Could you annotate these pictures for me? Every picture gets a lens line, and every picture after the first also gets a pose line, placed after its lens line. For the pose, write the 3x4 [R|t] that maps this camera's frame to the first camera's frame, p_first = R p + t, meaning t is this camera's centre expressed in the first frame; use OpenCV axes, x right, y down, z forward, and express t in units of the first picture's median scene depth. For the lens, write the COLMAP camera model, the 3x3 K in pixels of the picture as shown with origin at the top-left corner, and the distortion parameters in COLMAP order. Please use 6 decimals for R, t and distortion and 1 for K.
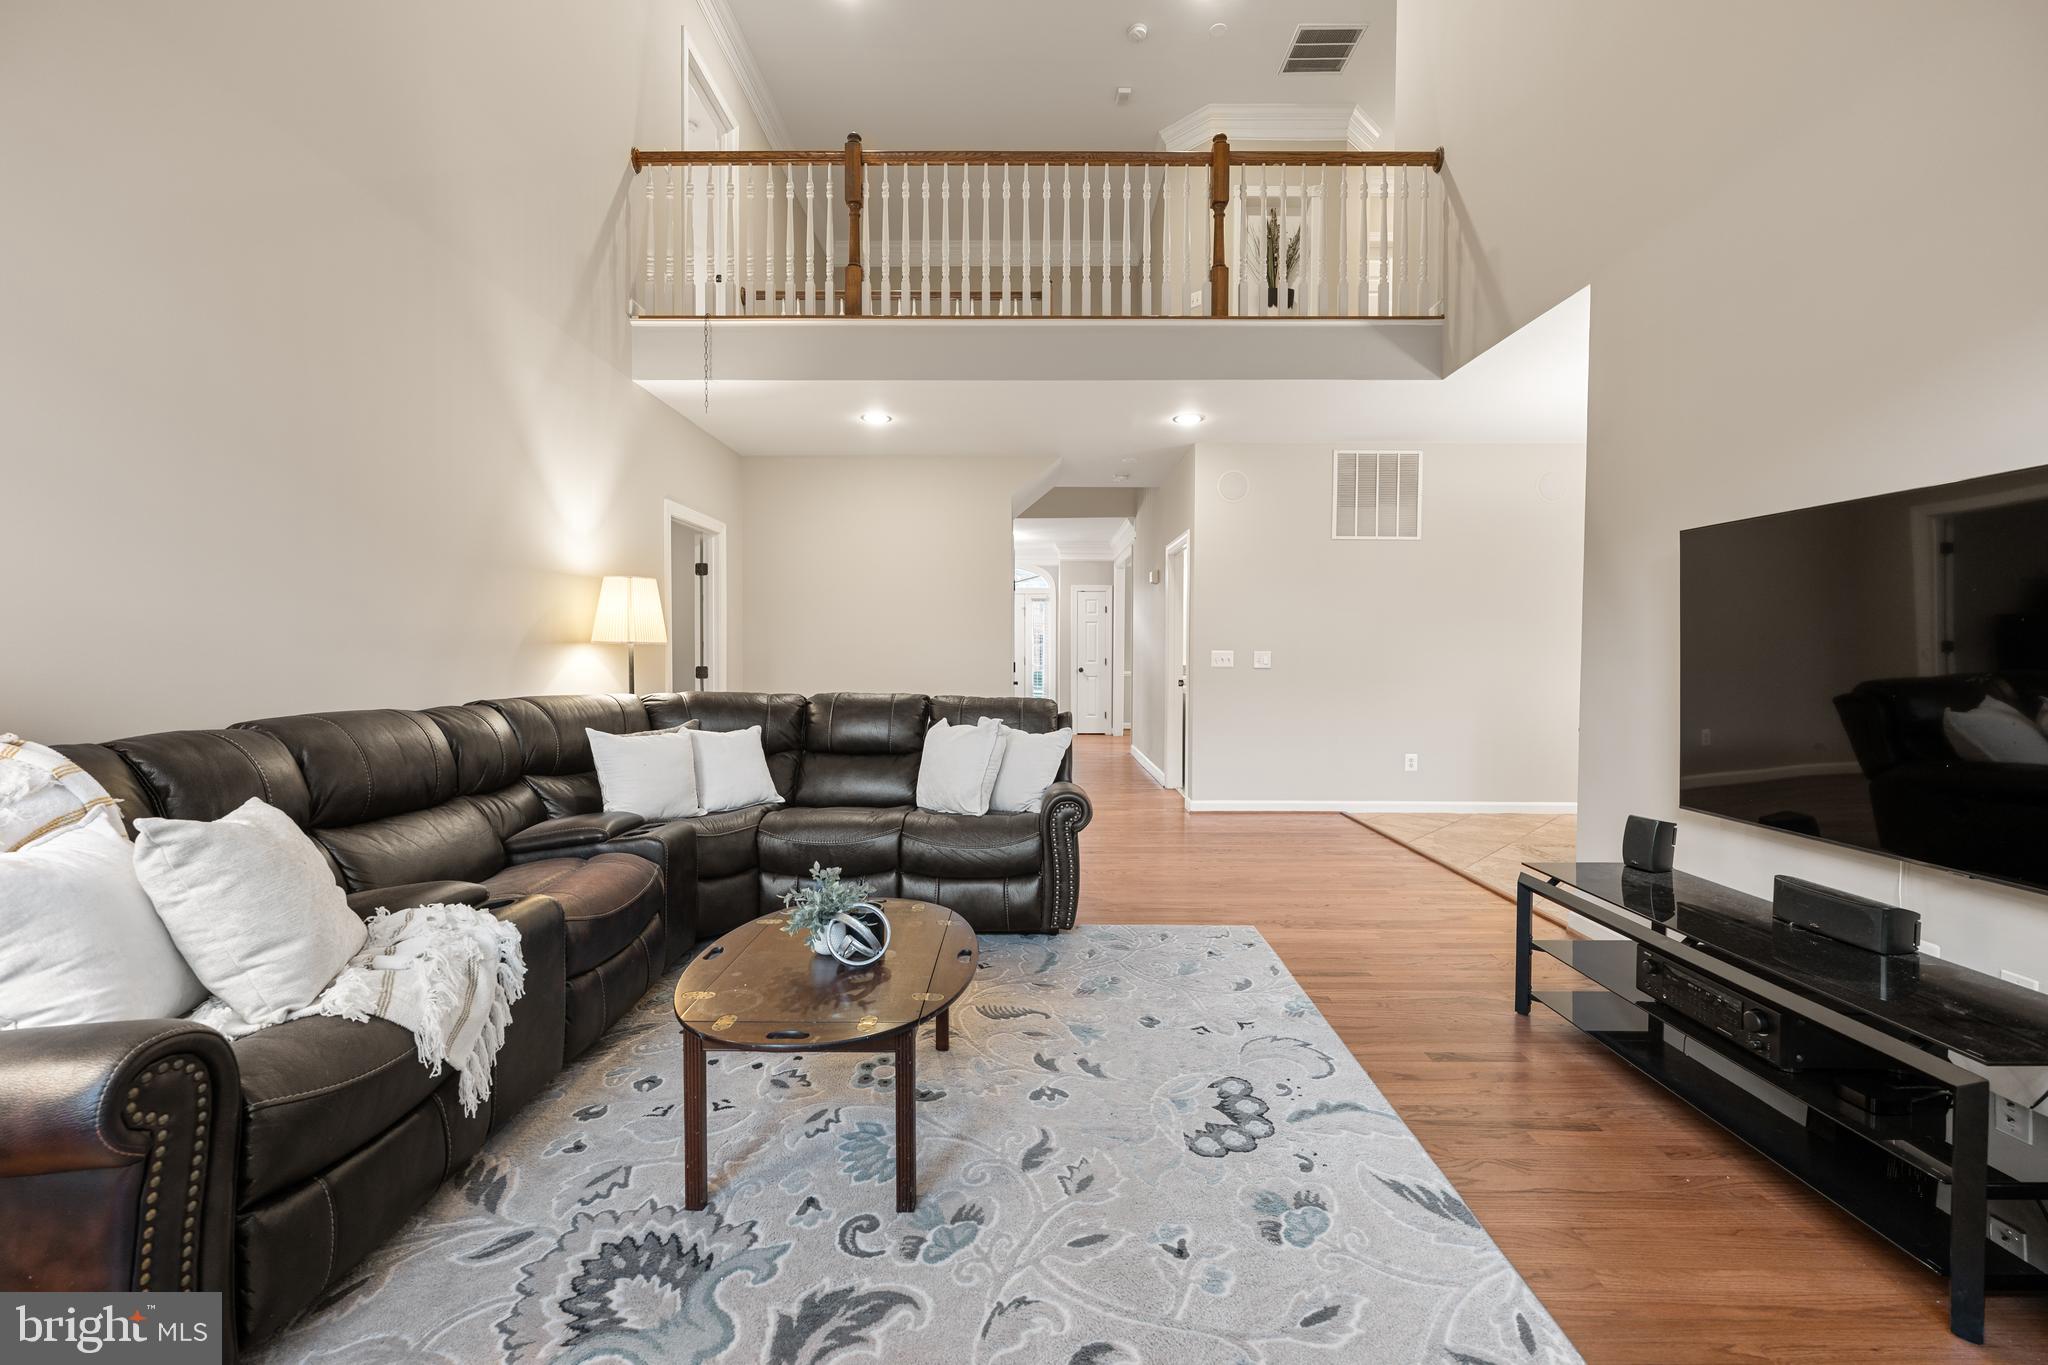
lens RADIAL K [[826.7, 0, 1024.3], [0, 826.7, 641.5], [0, 0, 1]] dist [-0.000251, 0.000340]
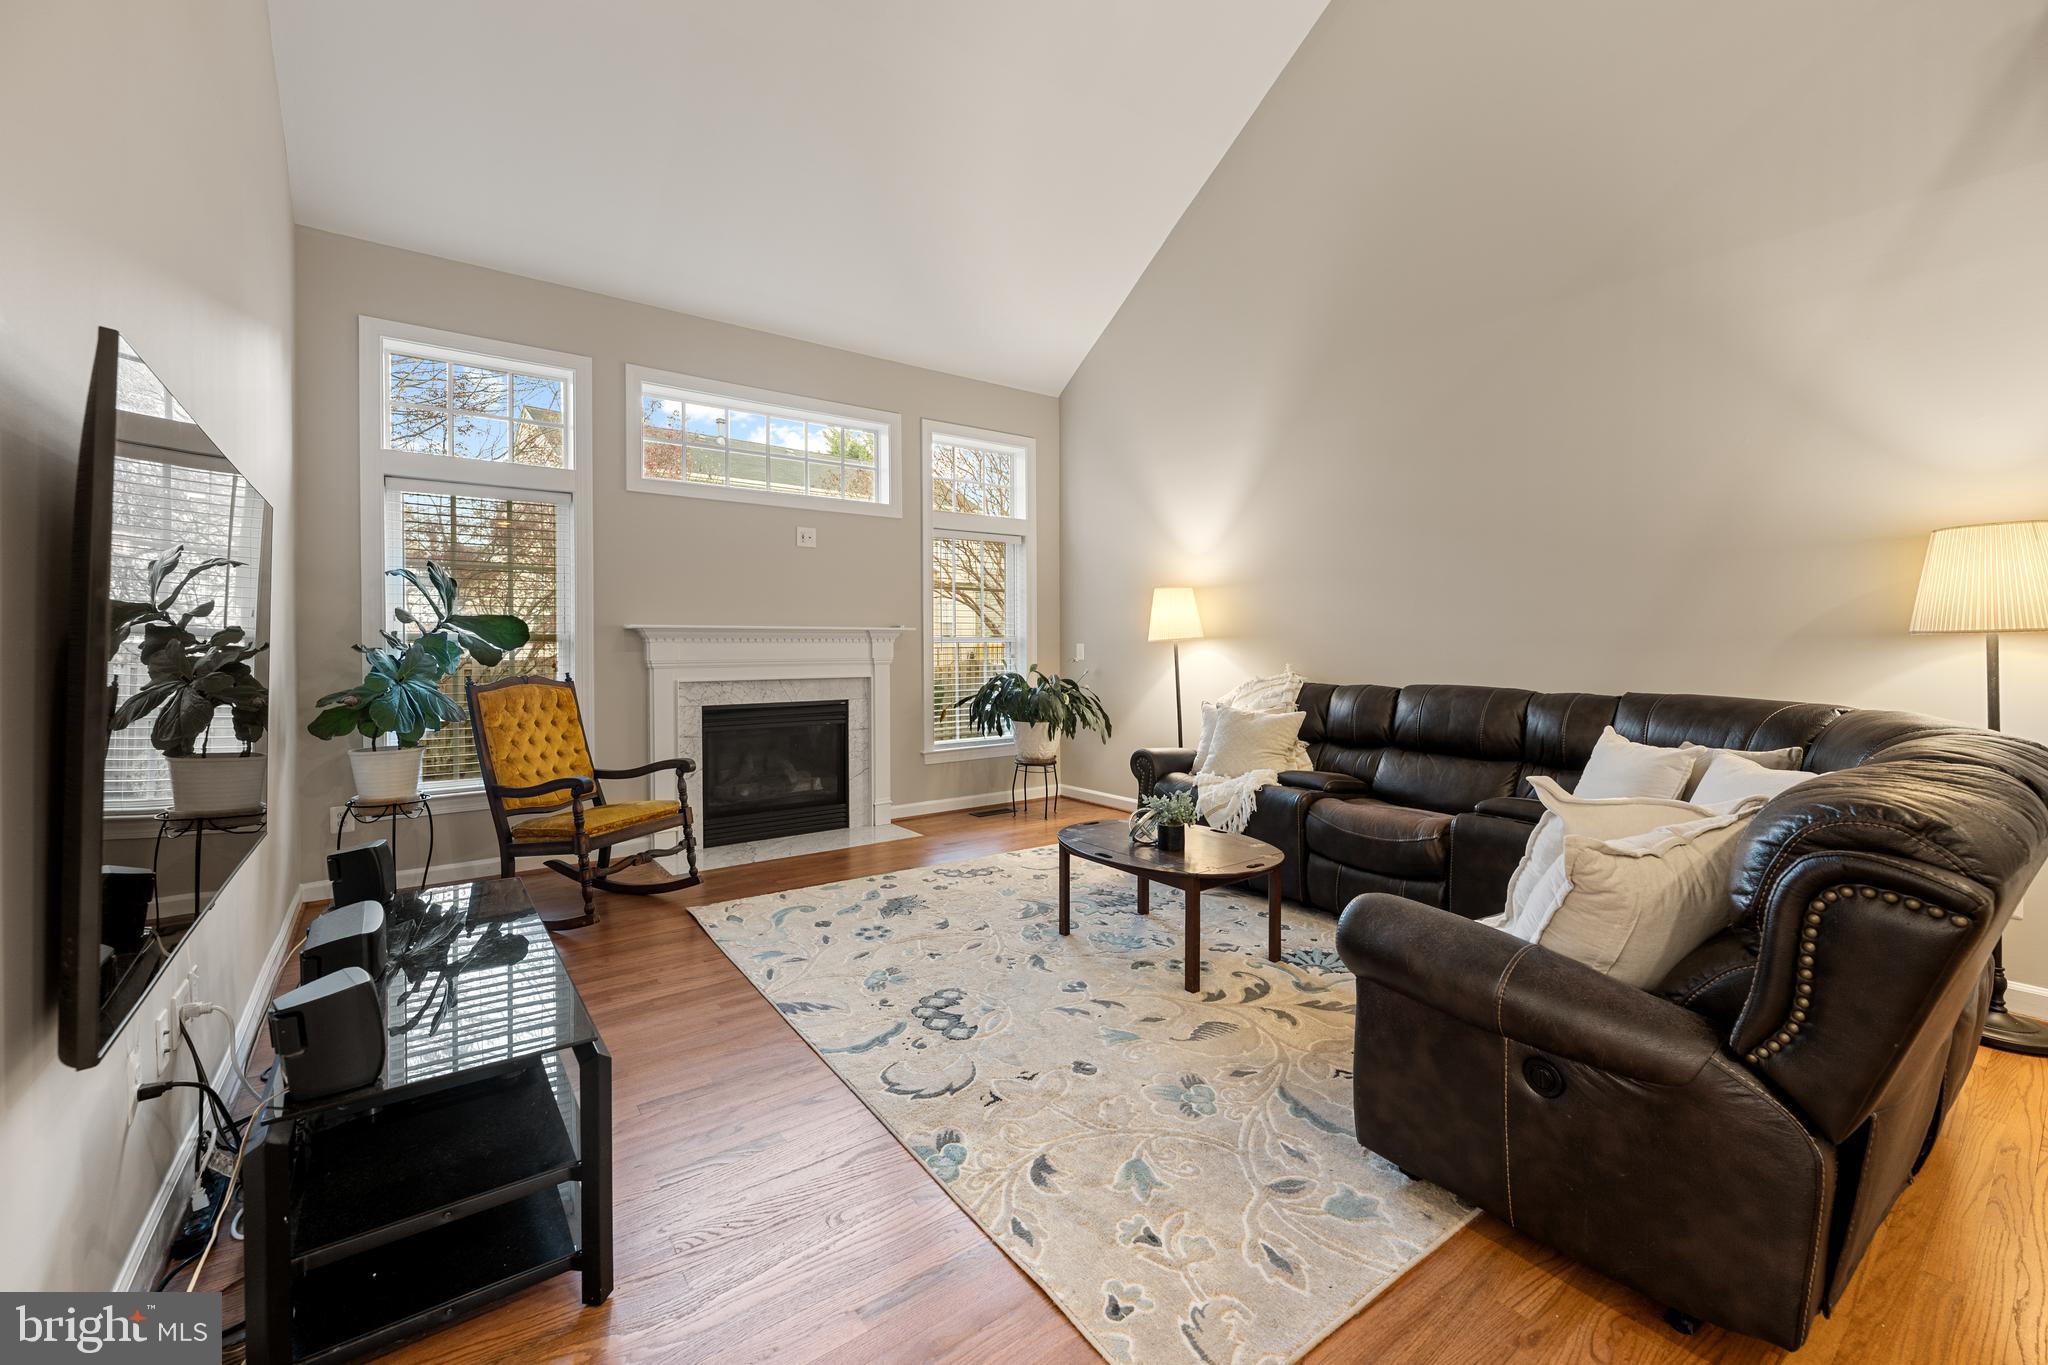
lens RADIAL K [[819.7, 0, 1020.9], [0, 819.7, 667.3], [0, 0, 1]] dist [-0.000936, -0.000085]
pose [[-0.805934, 0.015553, -0.591801, 0.808213], [0.009301, 0.999864, 0.013610, 0.023104], [0.591933, 0.005464, -0.805969, 1.876848]]
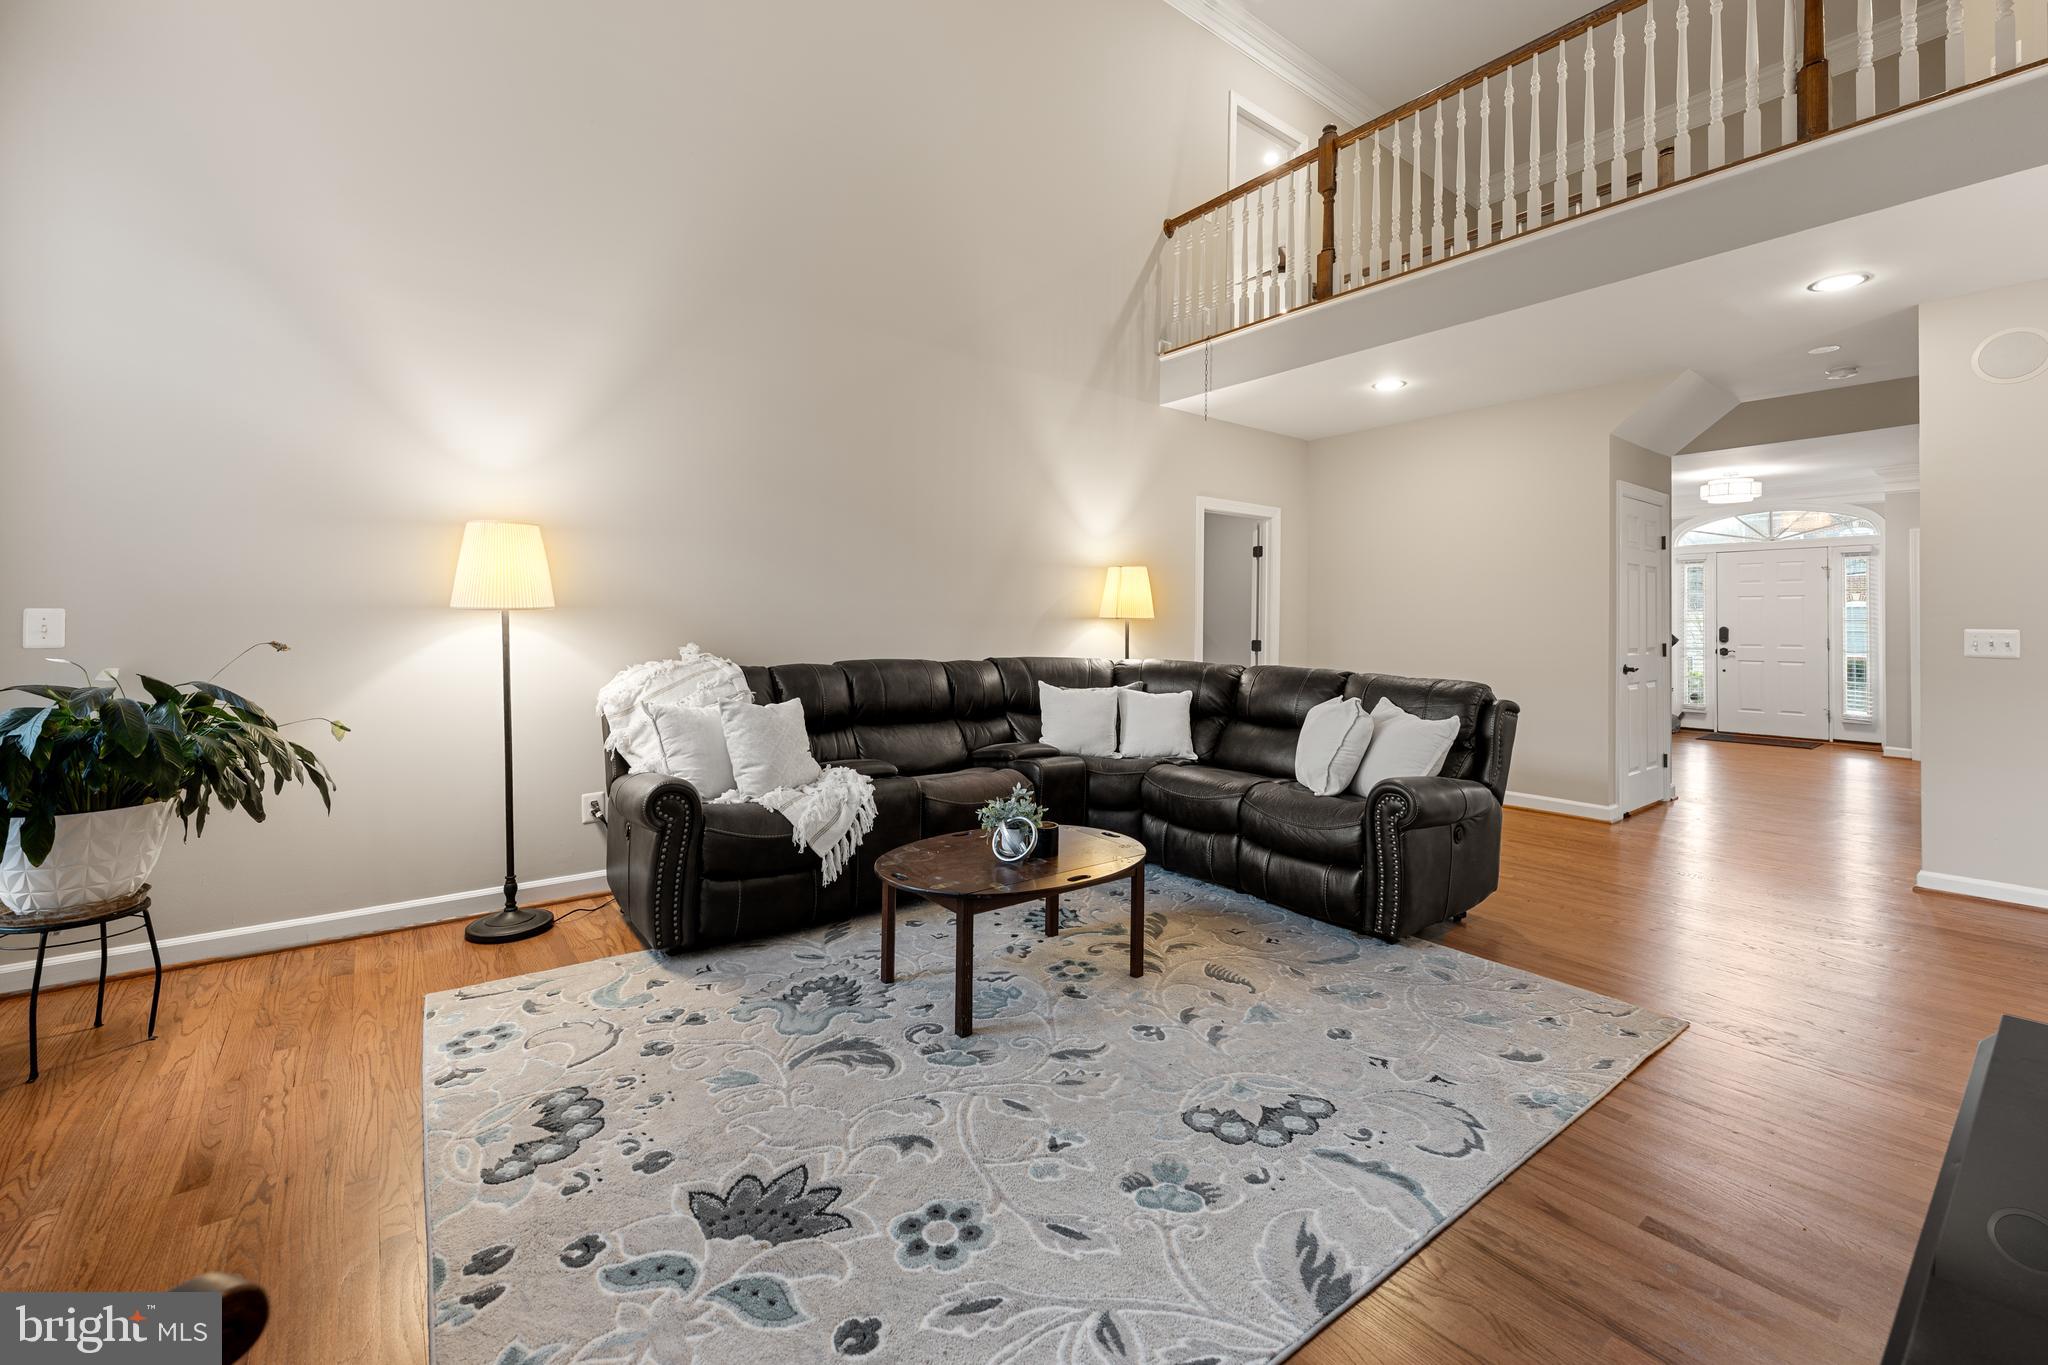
lens RADIAL K [[846.2, 0, 1005.1], [0, 846.2, 553.4], [0, 0, 1]] dist [0.002344, 0.000335]
pose [[0.604225, -0.064422, -0.794205, 0.793937], [0.003250, 0.996917, -0.078393, 0.005484], [0.796807, 0.044786, 0.602572, 0.137915]]
